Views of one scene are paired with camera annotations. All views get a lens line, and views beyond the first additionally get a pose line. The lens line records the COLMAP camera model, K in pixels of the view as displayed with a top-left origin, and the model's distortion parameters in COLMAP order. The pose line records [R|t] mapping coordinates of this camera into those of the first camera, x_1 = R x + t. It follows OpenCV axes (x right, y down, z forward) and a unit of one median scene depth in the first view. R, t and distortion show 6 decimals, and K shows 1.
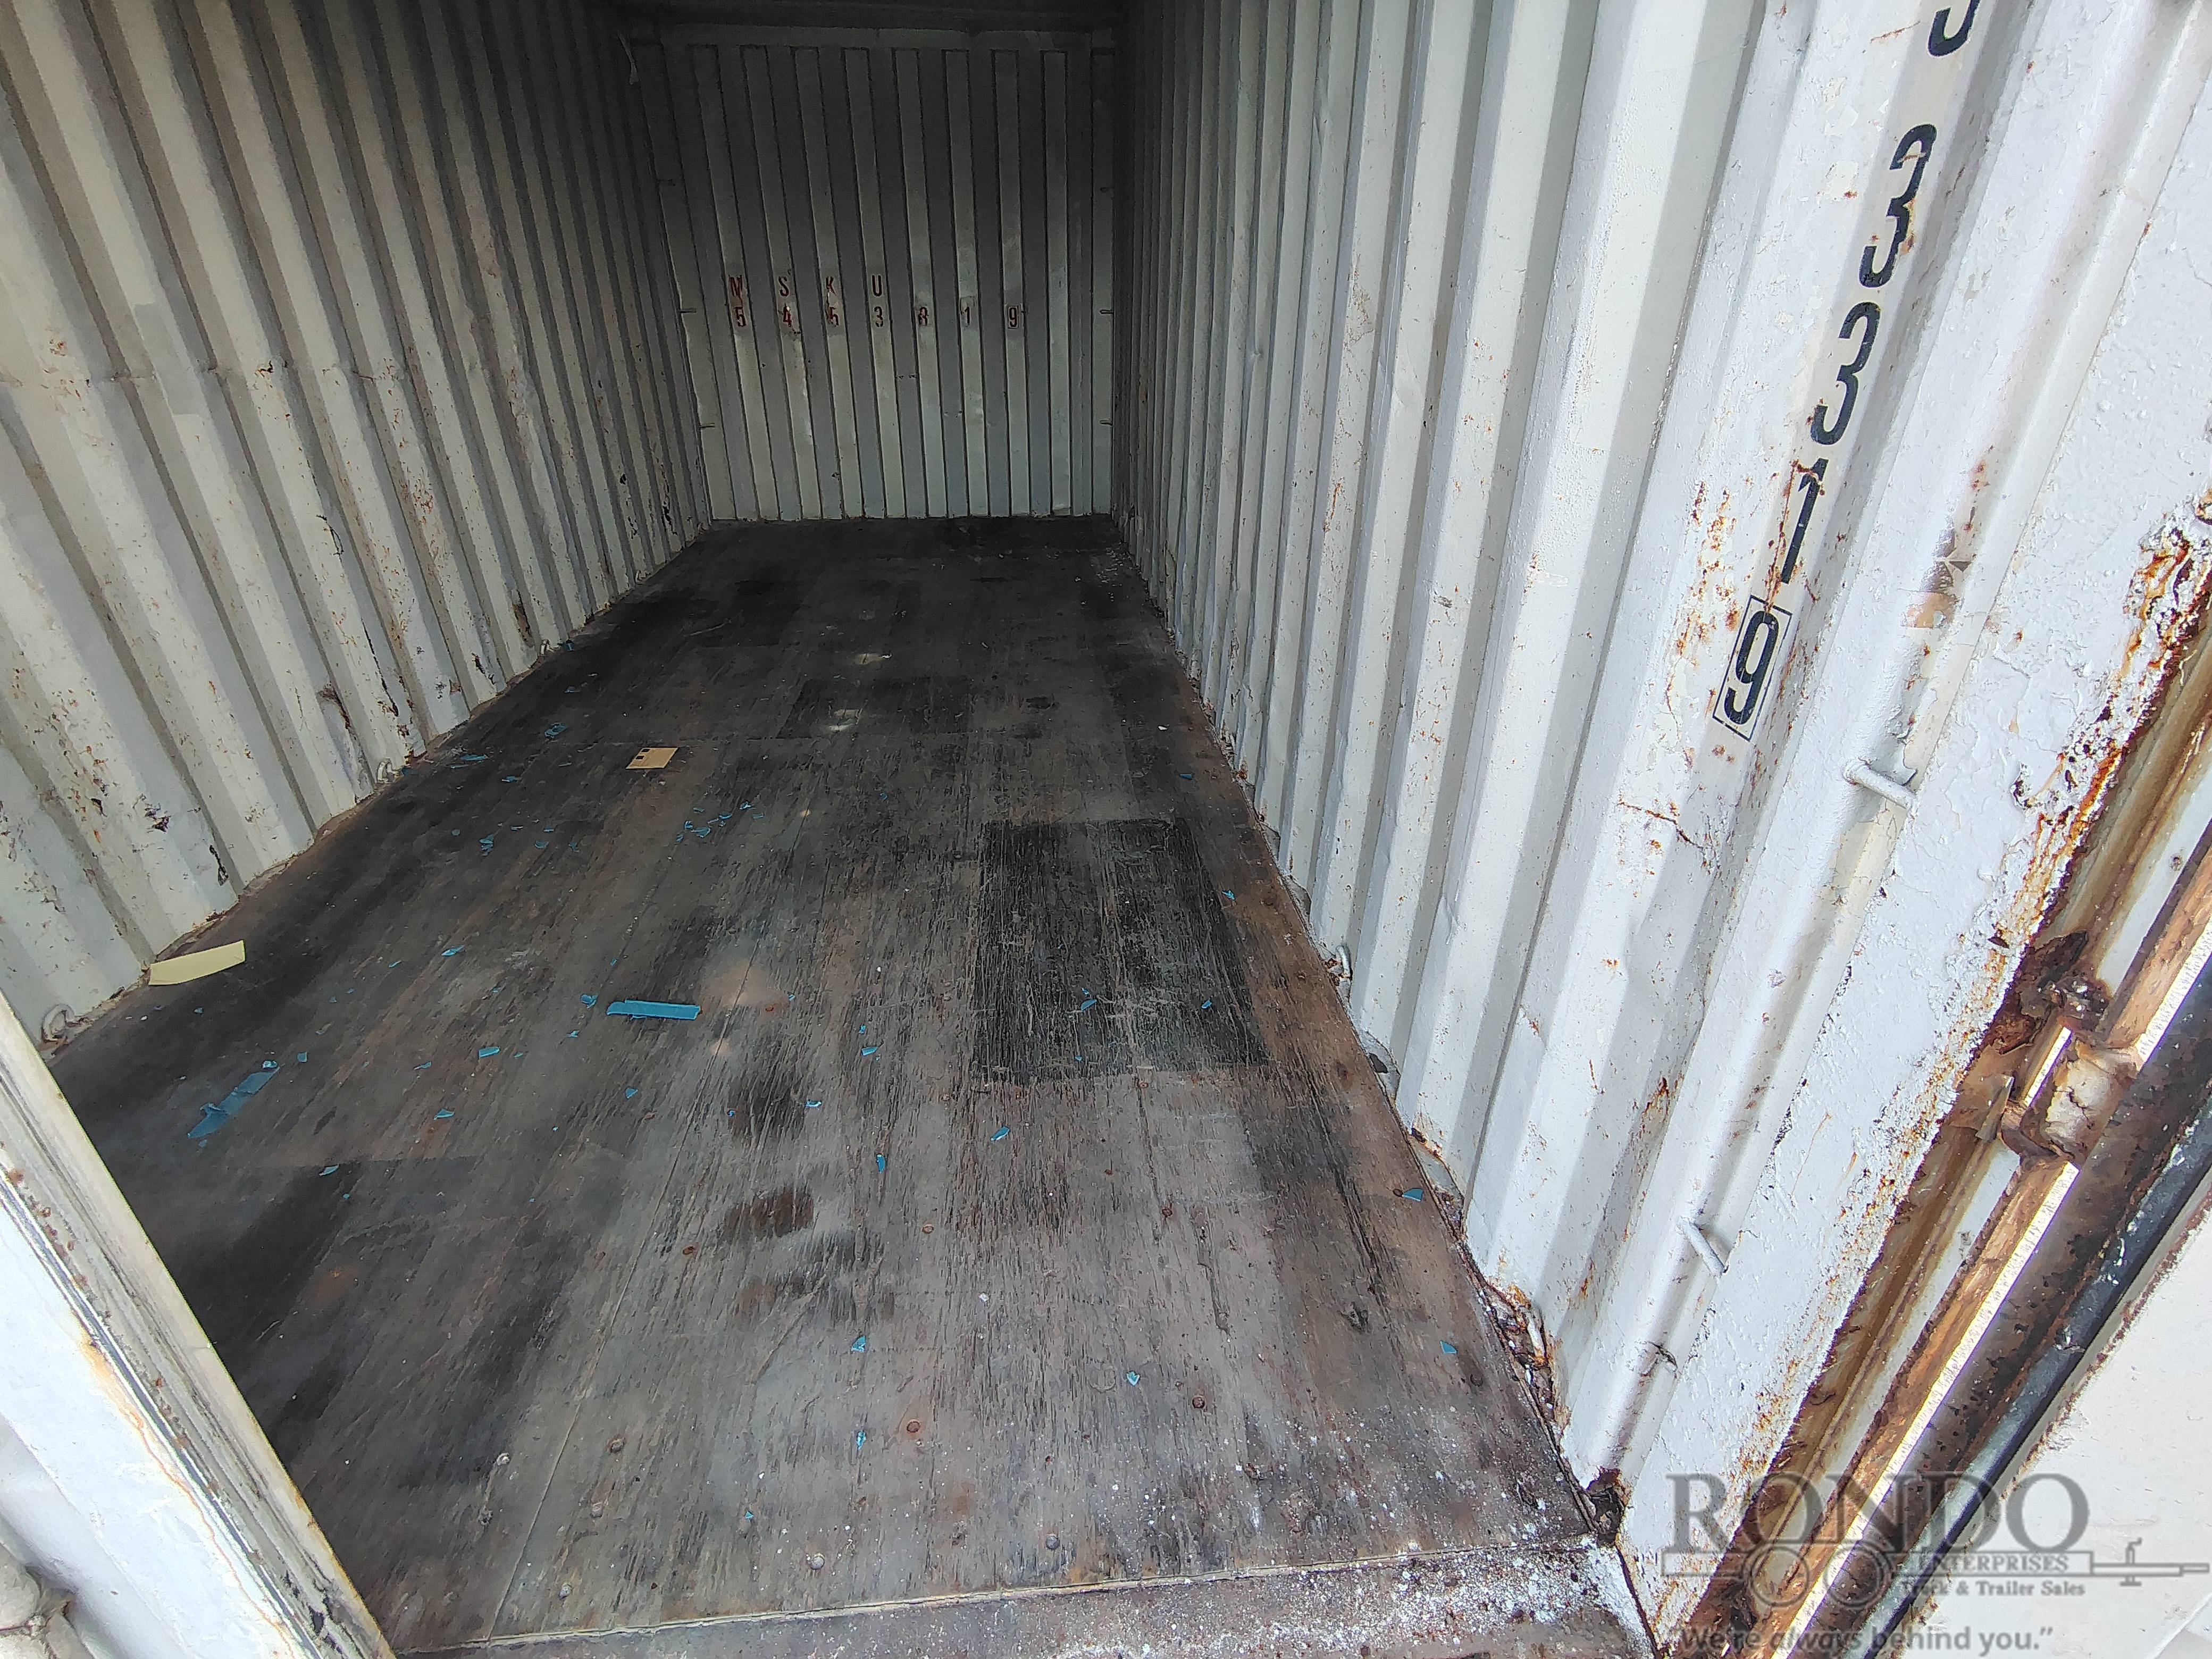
lens RADIAL K [[1019.0, 0, 1098.6], [0, 1019.0, 819.8], [0, 0, 1]] dist [-0.008214, 0.004908]
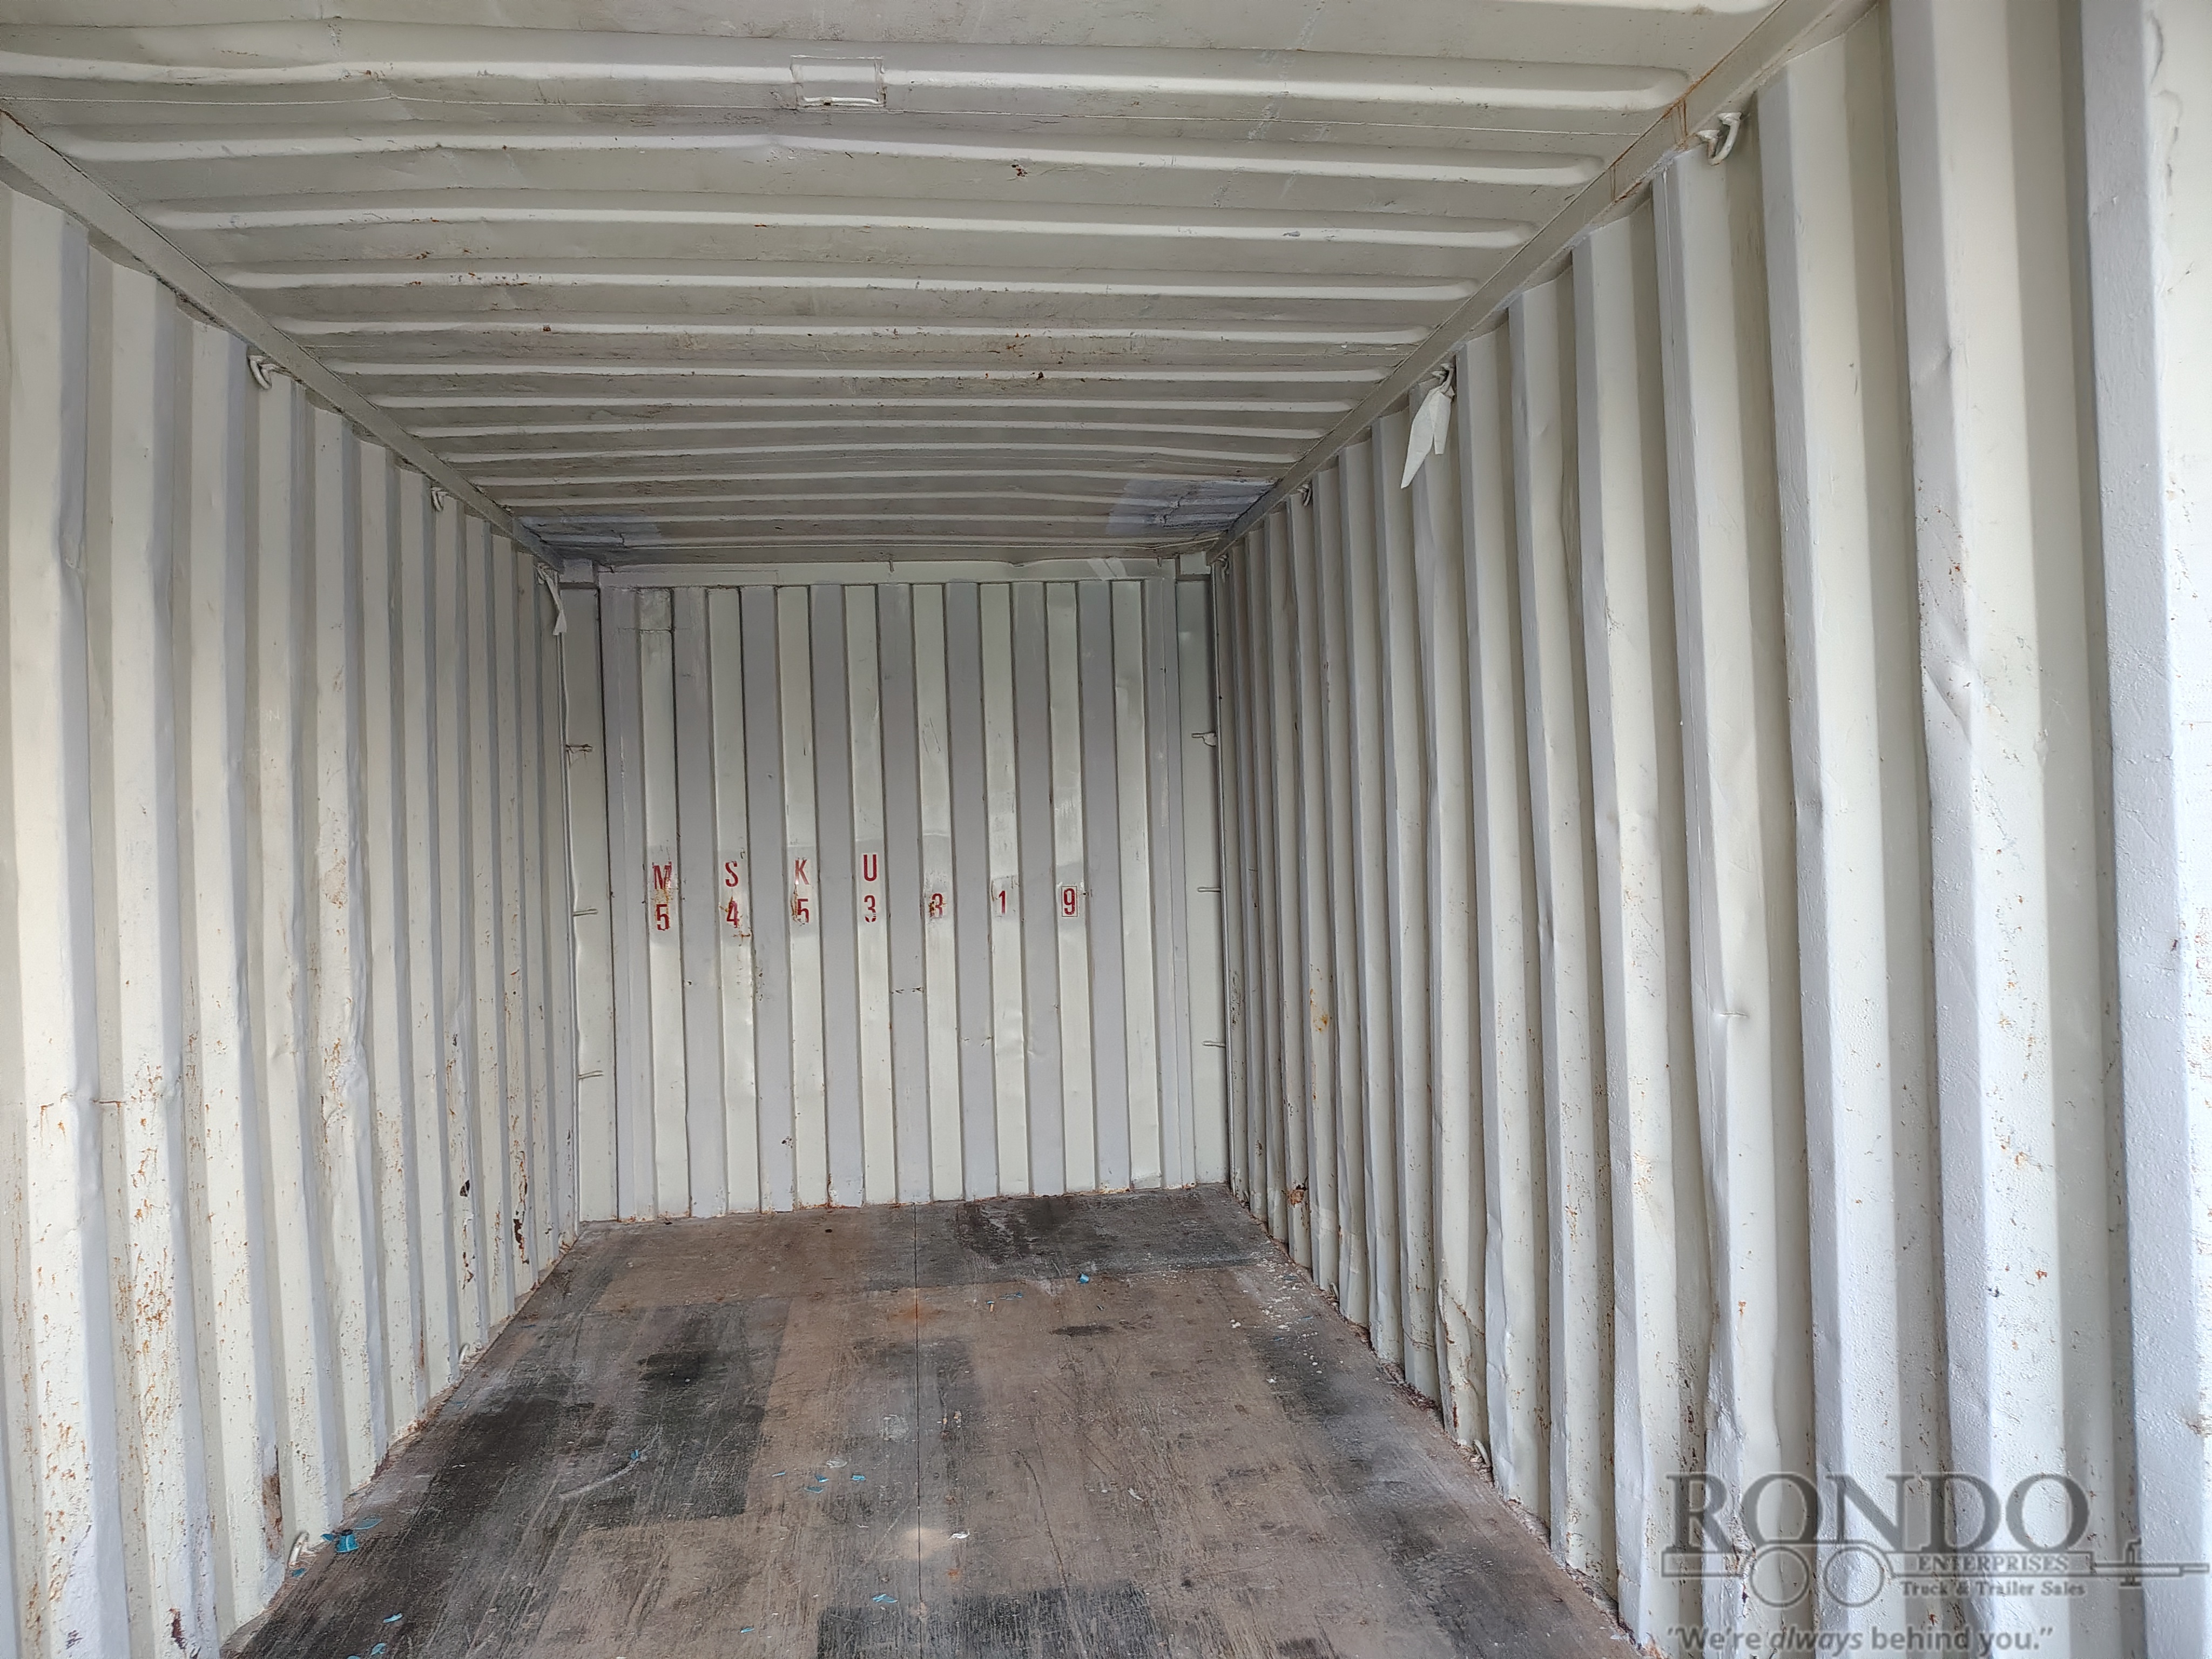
lens RADIAL K [[1528.3, 0, 1106.0], [0, 1528.3, 829.5], [0, 0, 1]] dist [0.070422, -0.082998]
pose [[0.998953, -0.034647, 0.029884, -0.190063], [0.044512, 0.887061, -0.459501, -0.149075], [-0.010588, 0.460350, 0.887674, 0.165488]]
